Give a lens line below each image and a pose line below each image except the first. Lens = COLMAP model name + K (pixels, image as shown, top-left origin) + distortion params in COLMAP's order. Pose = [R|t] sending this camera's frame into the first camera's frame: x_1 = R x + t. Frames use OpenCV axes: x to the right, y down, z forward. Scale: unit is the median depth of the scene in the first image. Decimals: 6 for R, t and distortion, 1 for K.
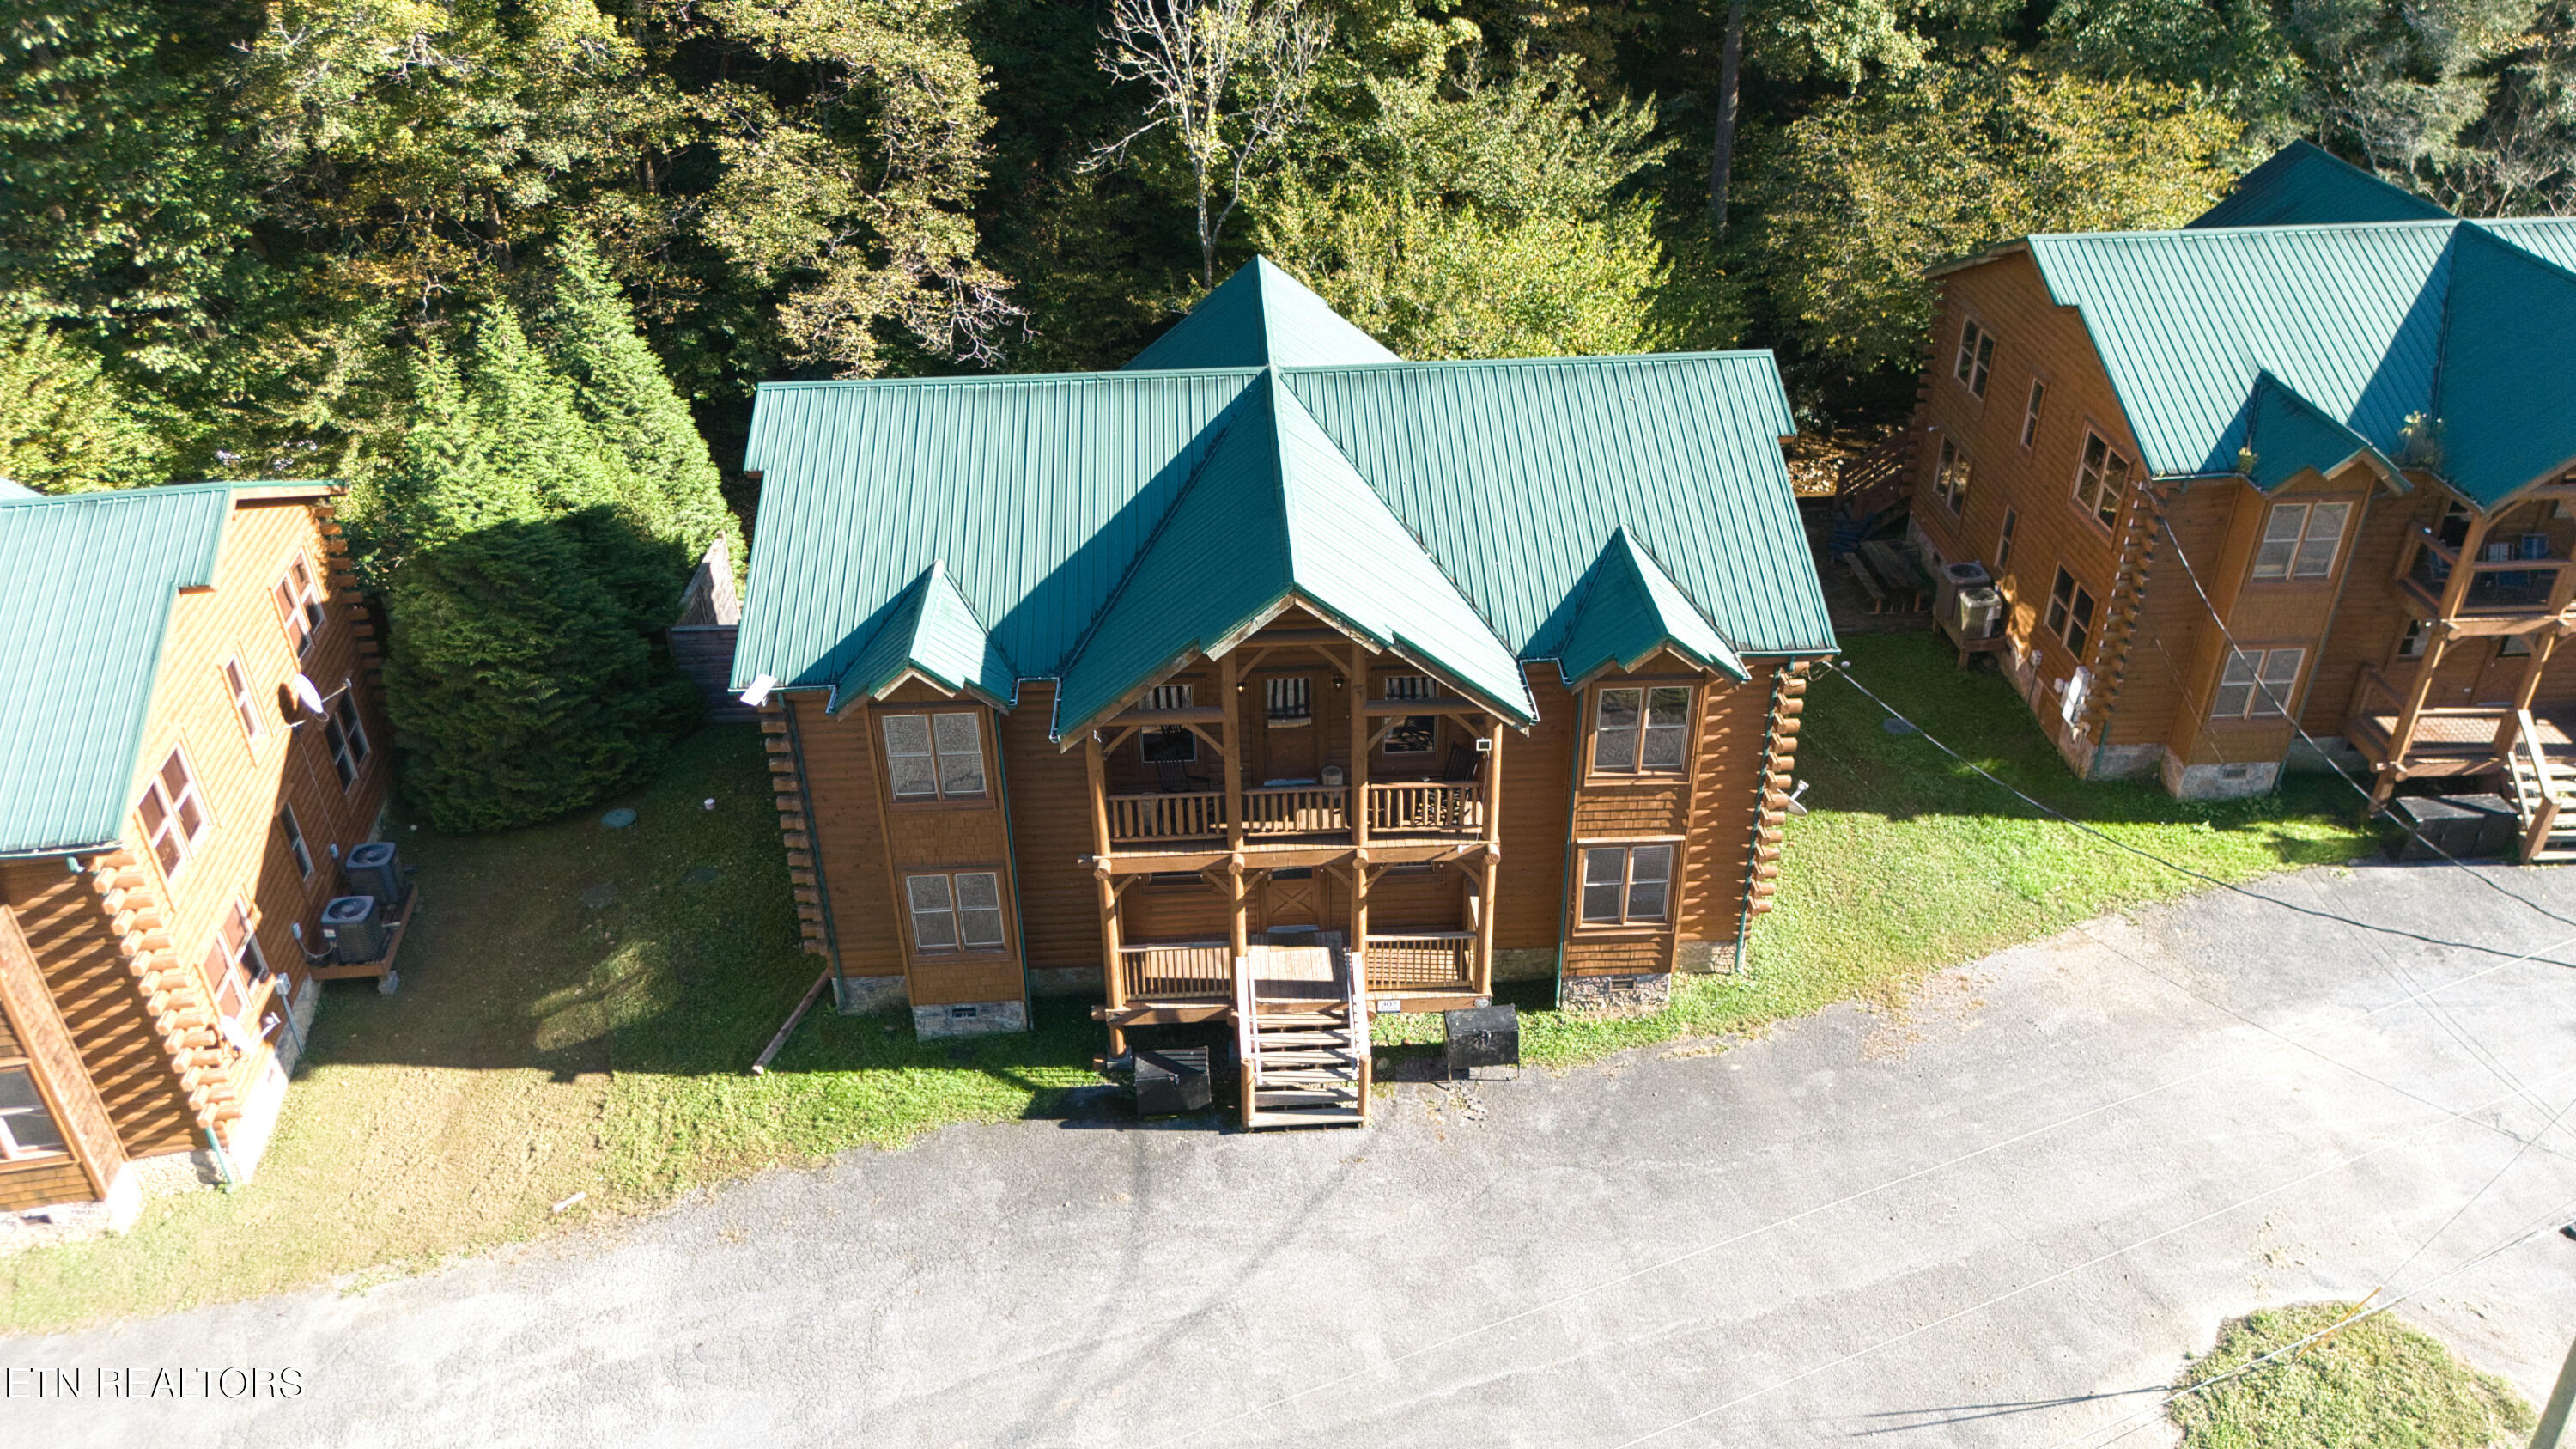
lens RADIAL K [[1823.1, 0, 1288.0], [0, 1823.1, 724.5], [0, 0, 1]] dist [0.052591, -0.027373]
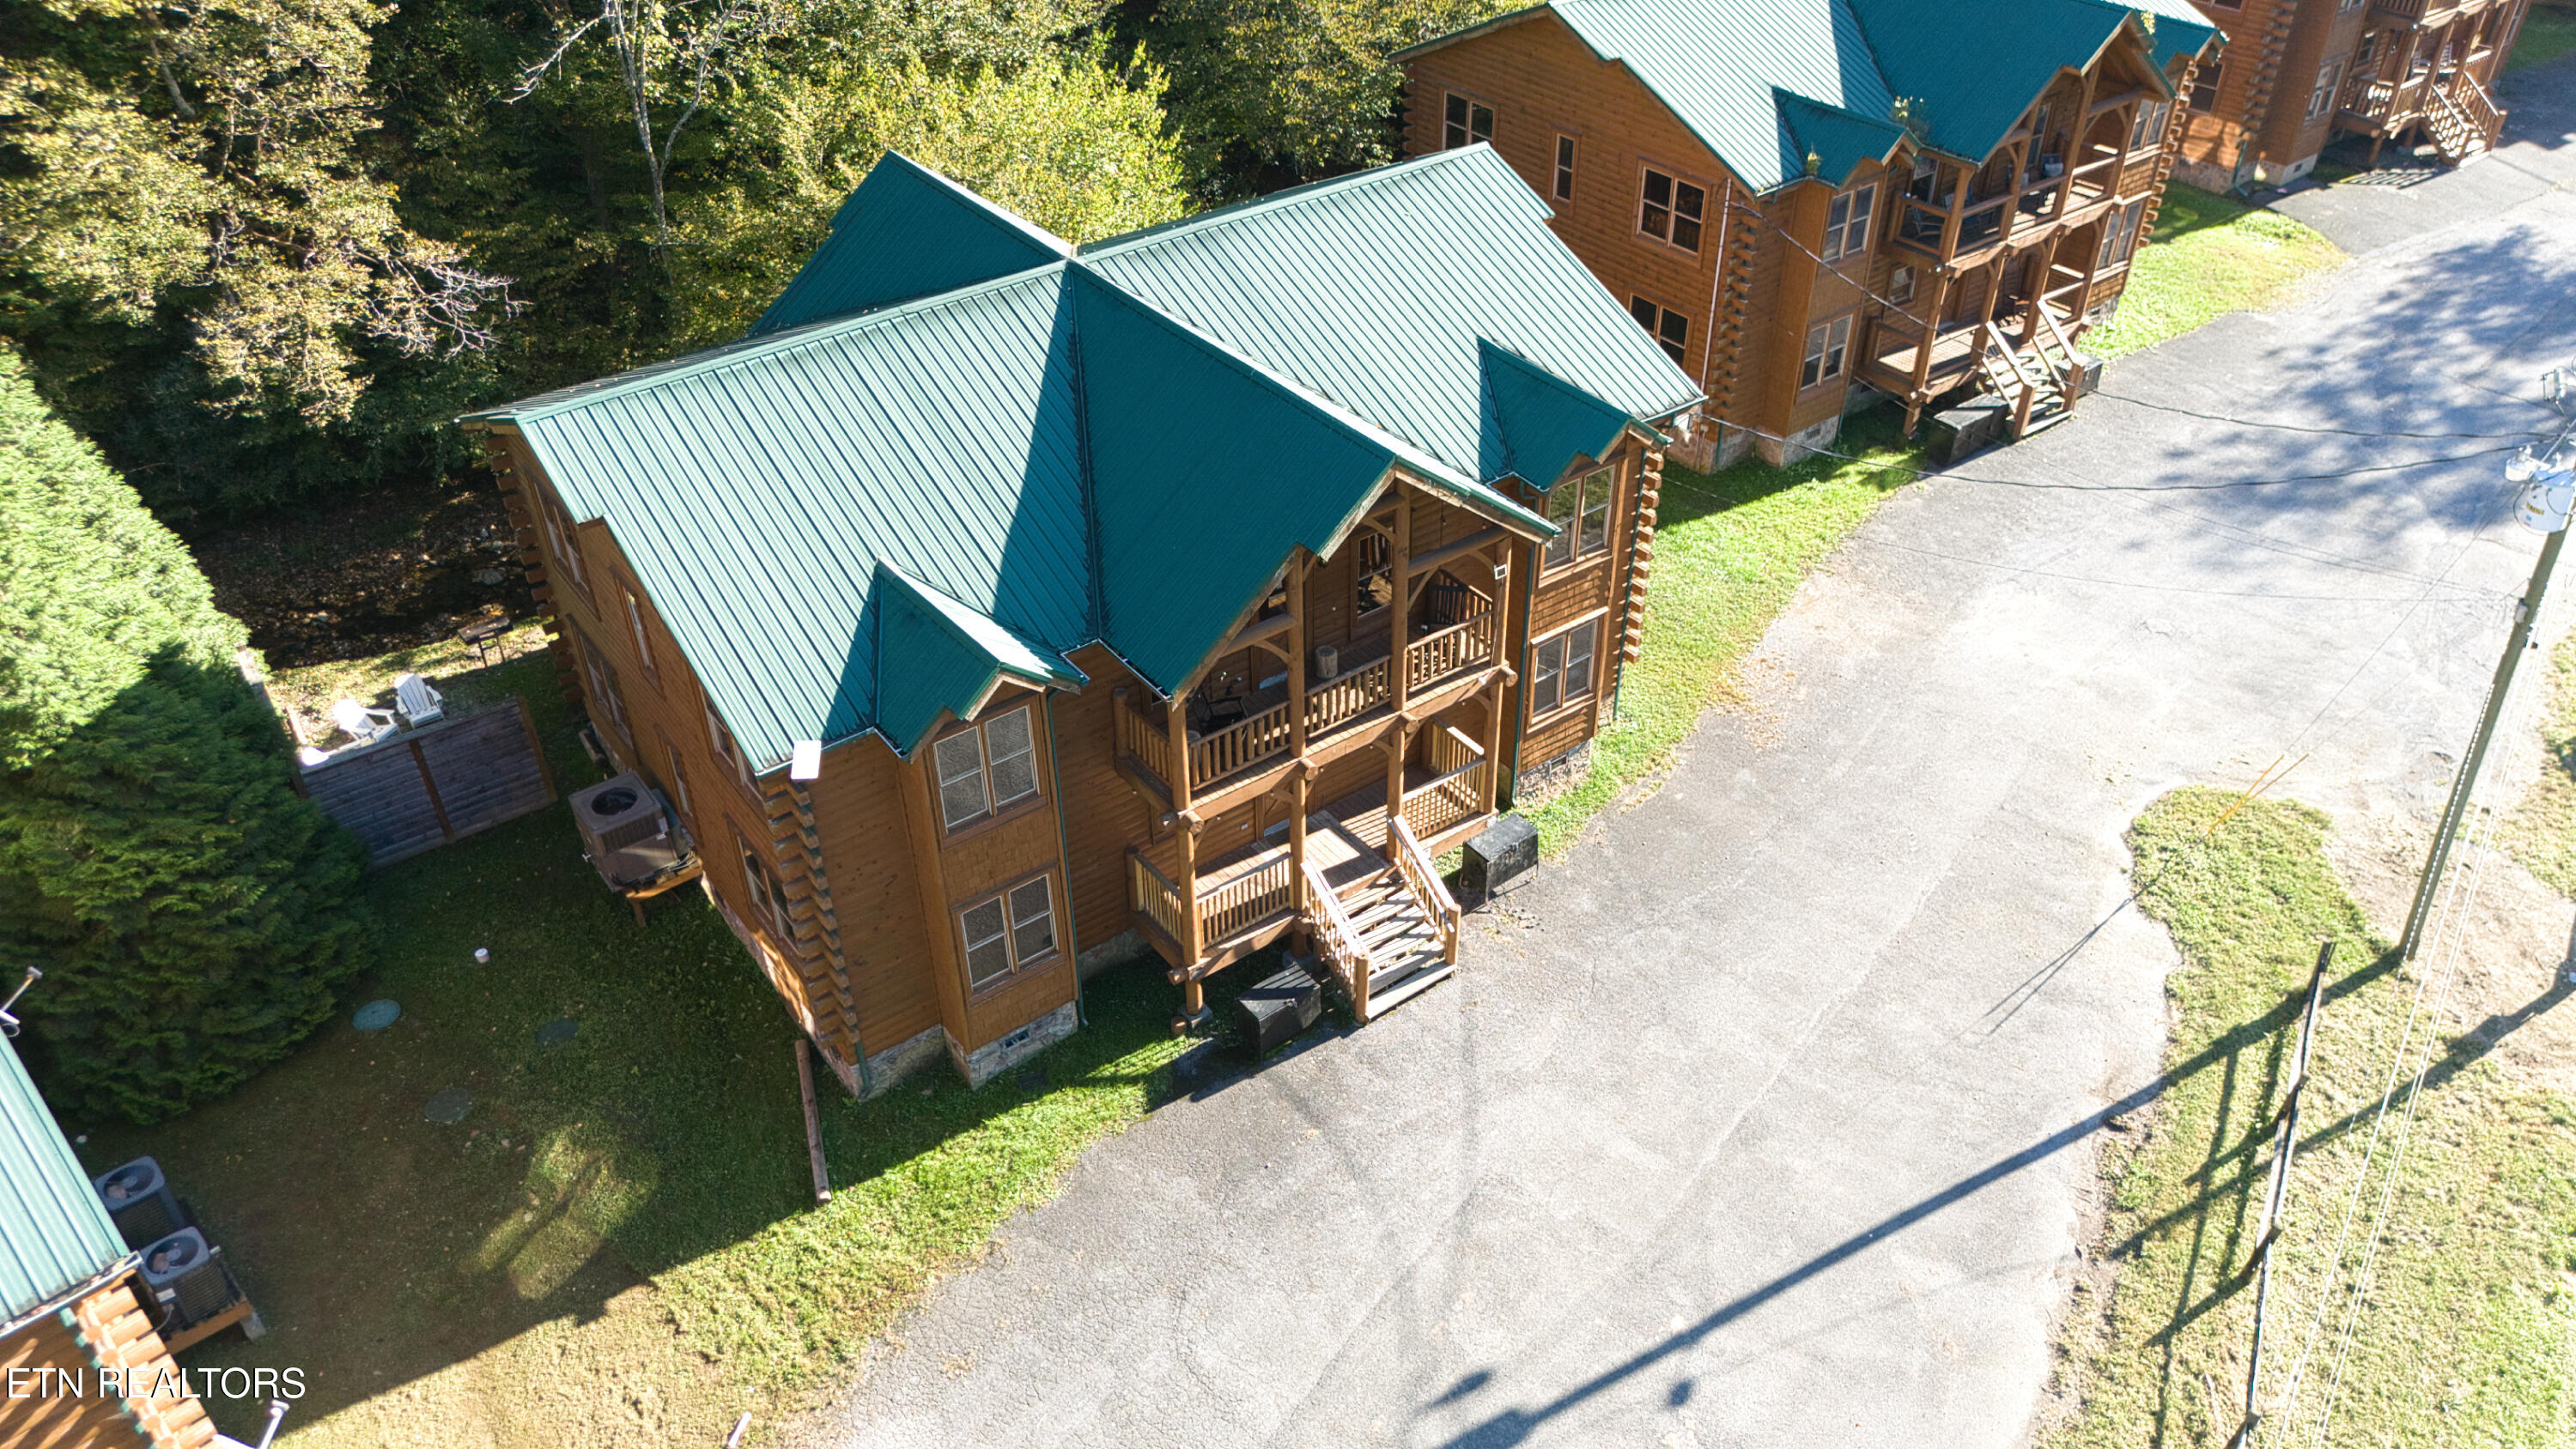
lens RADIAL K [[1823.1, 0, 1288.0], [0, 1823.1, 724.5], [0, 0, 1]] dist [0.052591, -0.027373]
pose [[0.831468, -0.327517, 0.448770, -0.420102], [0.291259, 0.944826, 0.149907, -0.084221], [-0.473106, 0.006066, 0.880984, 0.145132]]
